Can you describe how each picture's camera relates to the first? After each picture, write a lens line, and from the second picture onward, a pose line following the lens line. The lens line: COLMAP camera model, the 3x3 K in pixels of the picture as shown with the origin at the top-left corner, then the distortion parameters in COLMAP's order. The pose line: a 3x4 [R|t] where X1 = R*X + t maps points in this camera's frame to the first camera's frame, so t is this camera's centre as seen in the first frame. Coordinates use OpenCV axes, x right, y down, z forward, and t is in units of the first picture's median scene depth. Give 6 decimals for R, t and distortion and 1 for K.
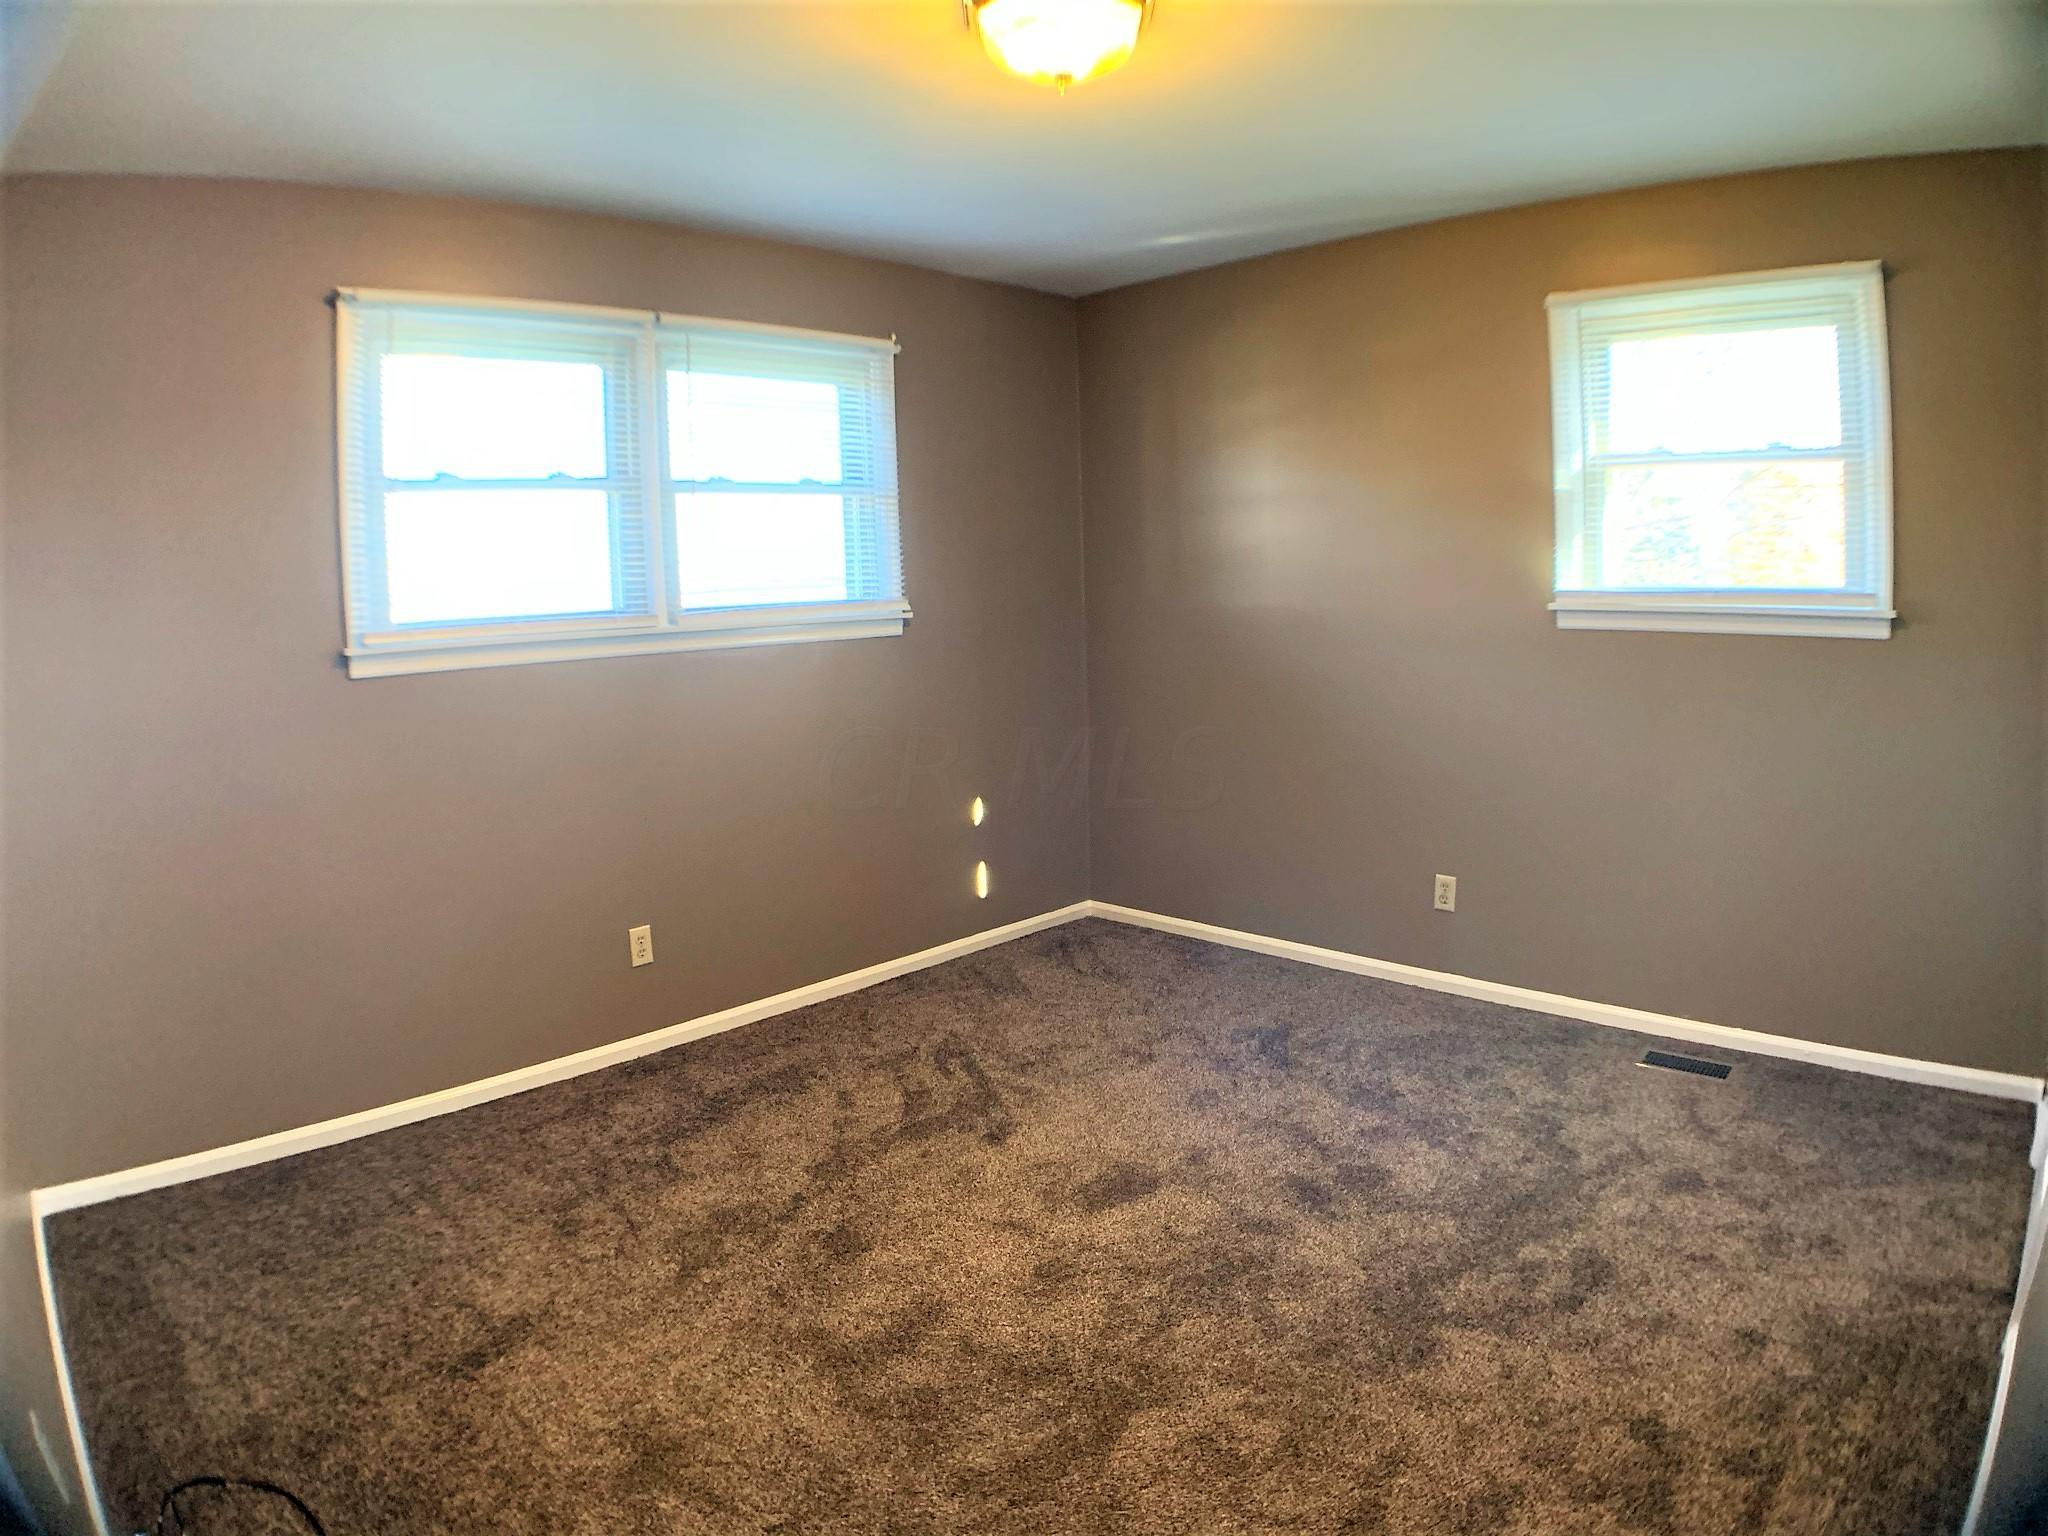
lens RADIAL K [[1232.9, 0, 981.2], [0, 1232.9, 764.5], [0, 0, 1]] dist [-0.167305, 0.005494]
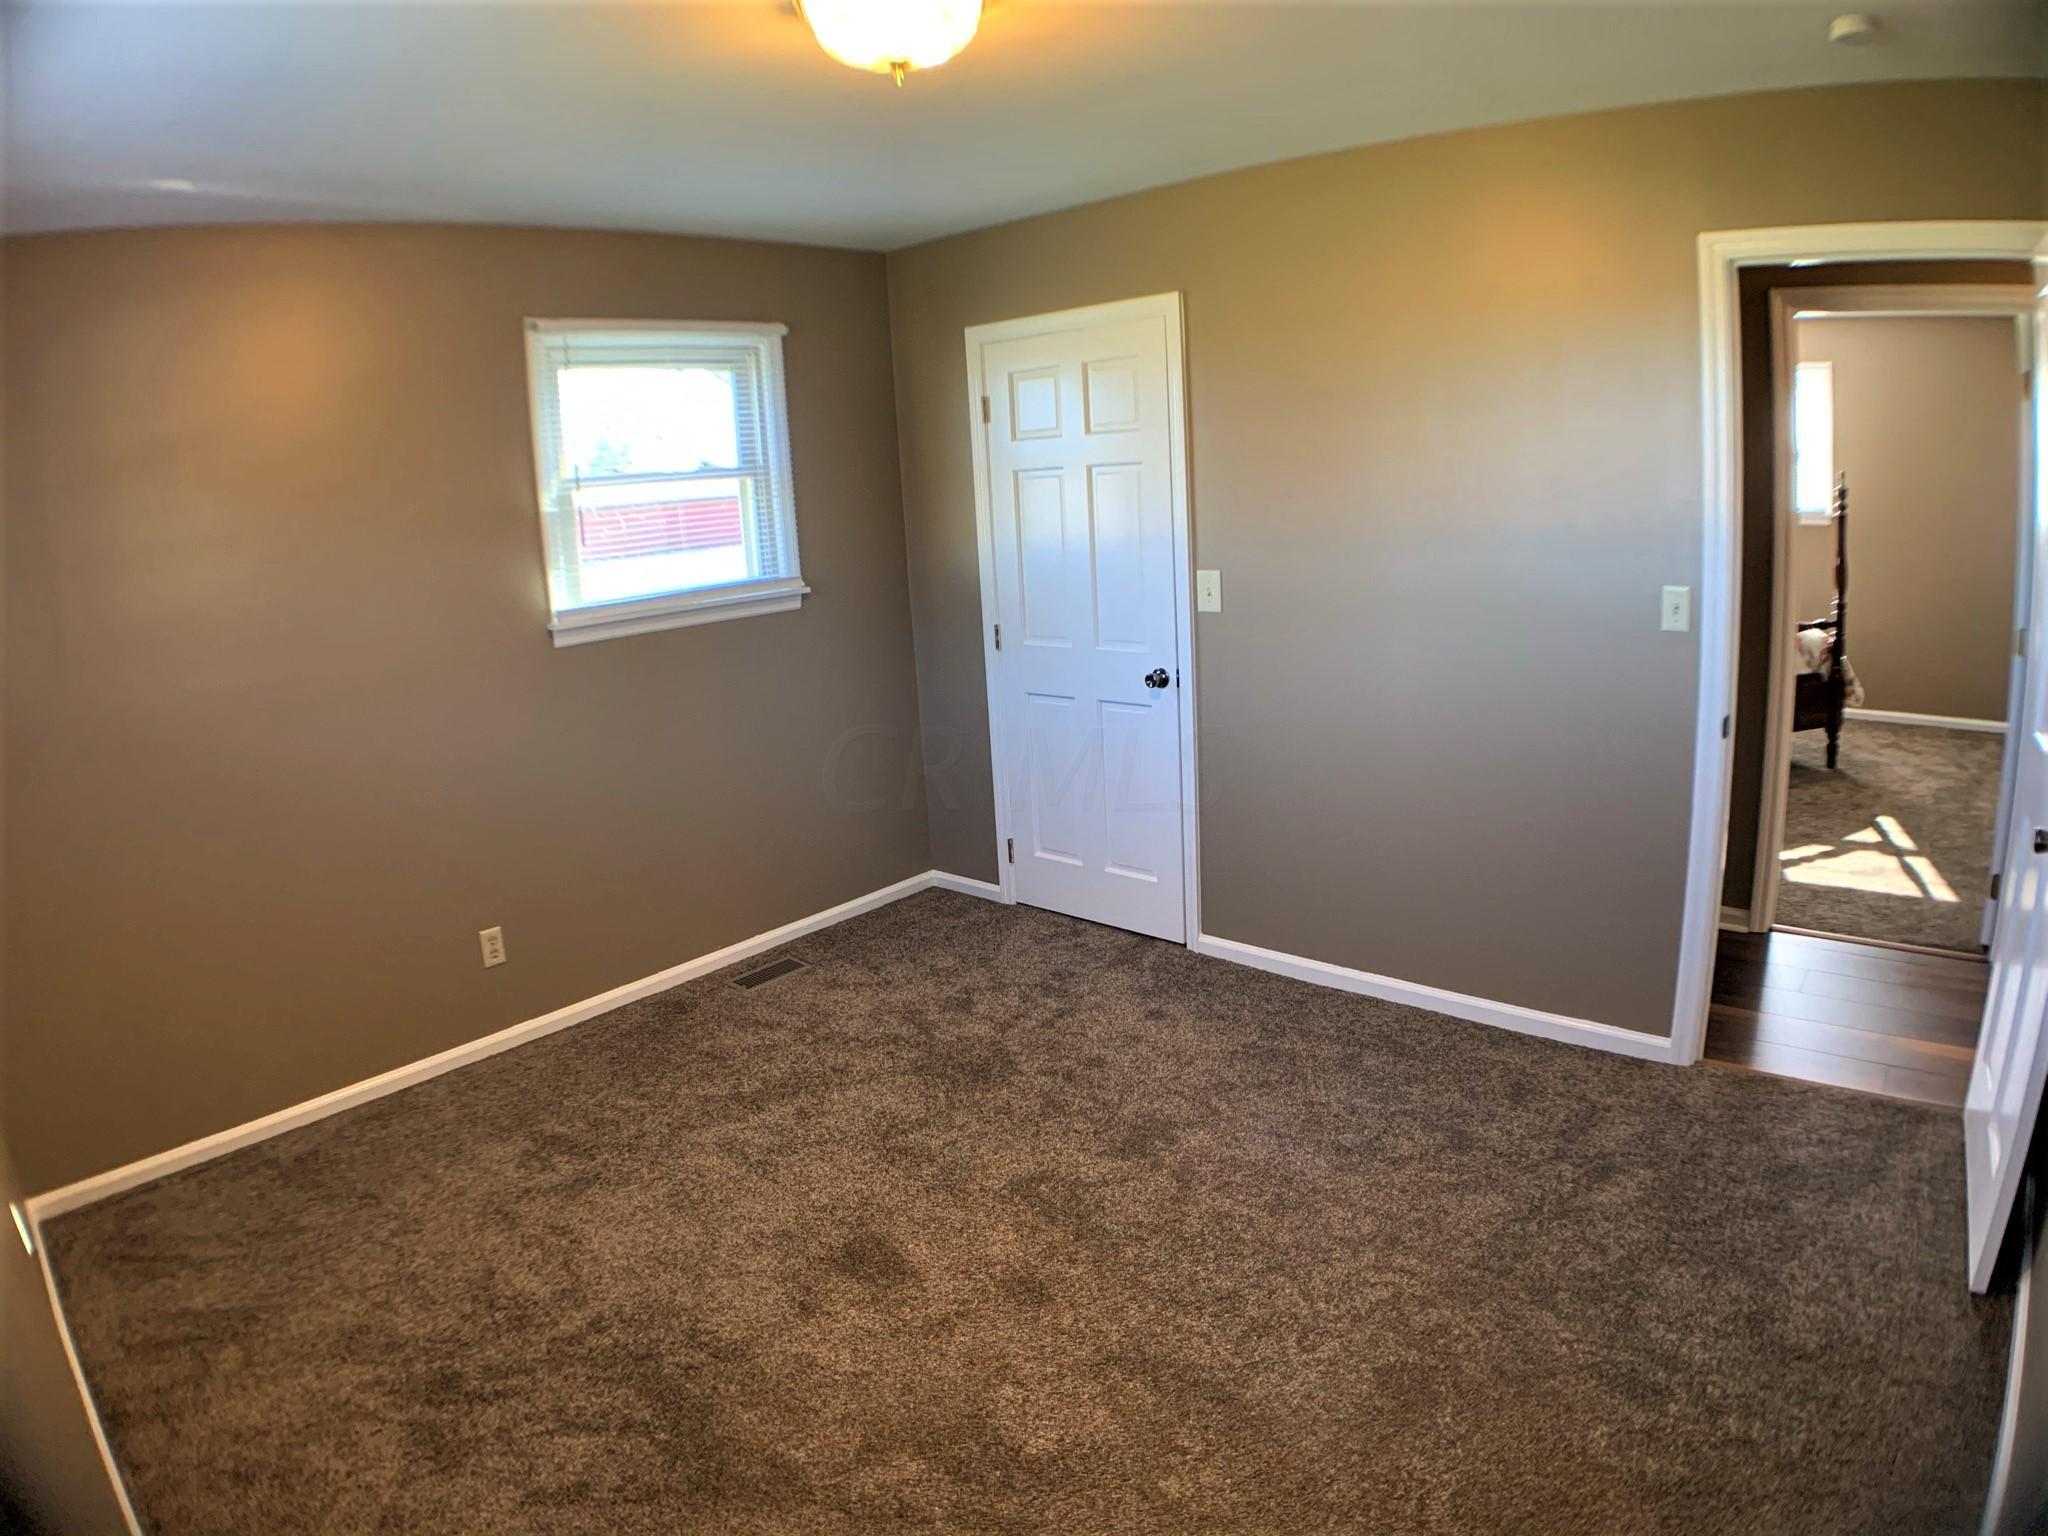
lens RADIAL K [[1232.9, 0, 981.2], [0, 1232.9, 764.5], [0, 0, 1]] dist [-0.167305, 0.005494]
pose [[-0.055373, -0.175269, 0.982962, -0.665957], [0.221489, 0.957789, 0.183258, -0.146646], [-0.973589, 0.227863, -0.014215, 0.774622]]
